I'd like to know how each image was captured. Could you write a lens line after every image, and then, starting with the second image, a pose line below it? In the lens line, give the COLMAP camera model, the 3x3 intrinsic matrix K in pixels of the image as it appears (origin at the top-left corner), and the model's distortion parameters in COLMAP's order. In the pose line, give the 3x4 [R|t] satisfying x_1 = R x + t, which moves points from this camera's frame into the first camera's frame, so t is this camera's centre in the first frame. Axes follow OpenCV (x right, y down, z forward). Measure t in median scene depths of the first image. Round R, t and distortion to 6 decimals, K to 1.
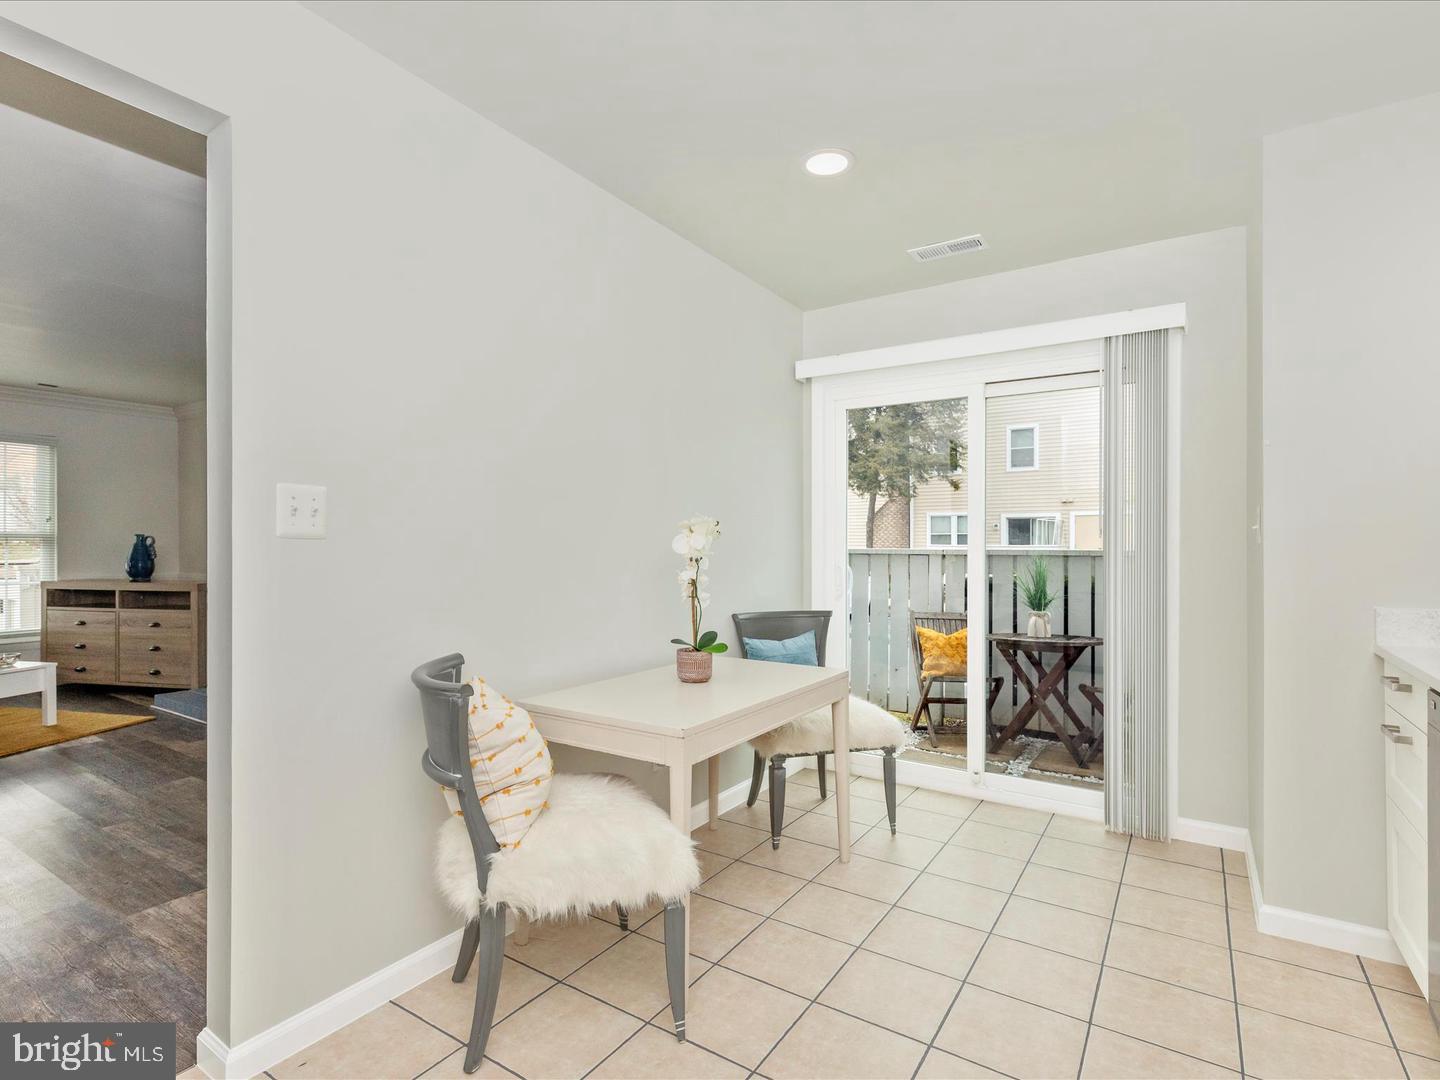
lens RADIAL K [[740.0, 0, 720.0], [0, 740.0, 540.0], [0, 0, 1]] dist [0.002417, -0.001213]
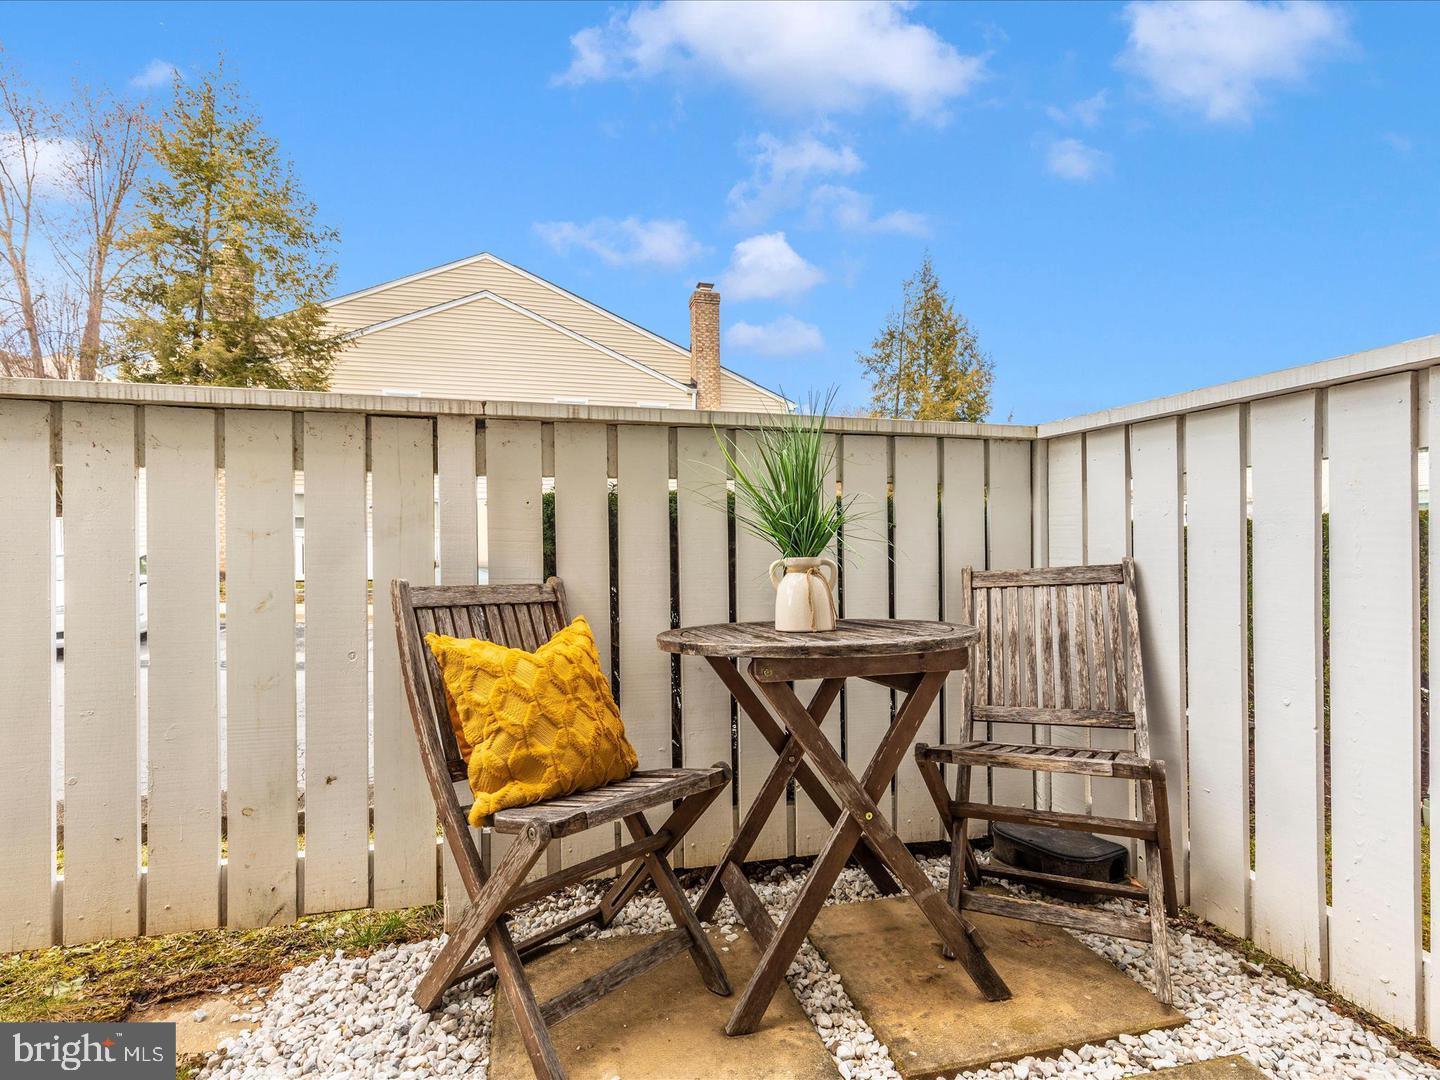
lens RADIAL K [[740.0, 0, 720.0], [0, 740.0, 540.0], [0, 0, 1]] dist [0.002417, -0.001213]
pose [[0.675808, -0.002739, 0.737073, 0.129087], [0.000038, 0.999993, 0.003680, 0.079642], [-0.737078, -0.002459, 0.675804, 0.732640]]
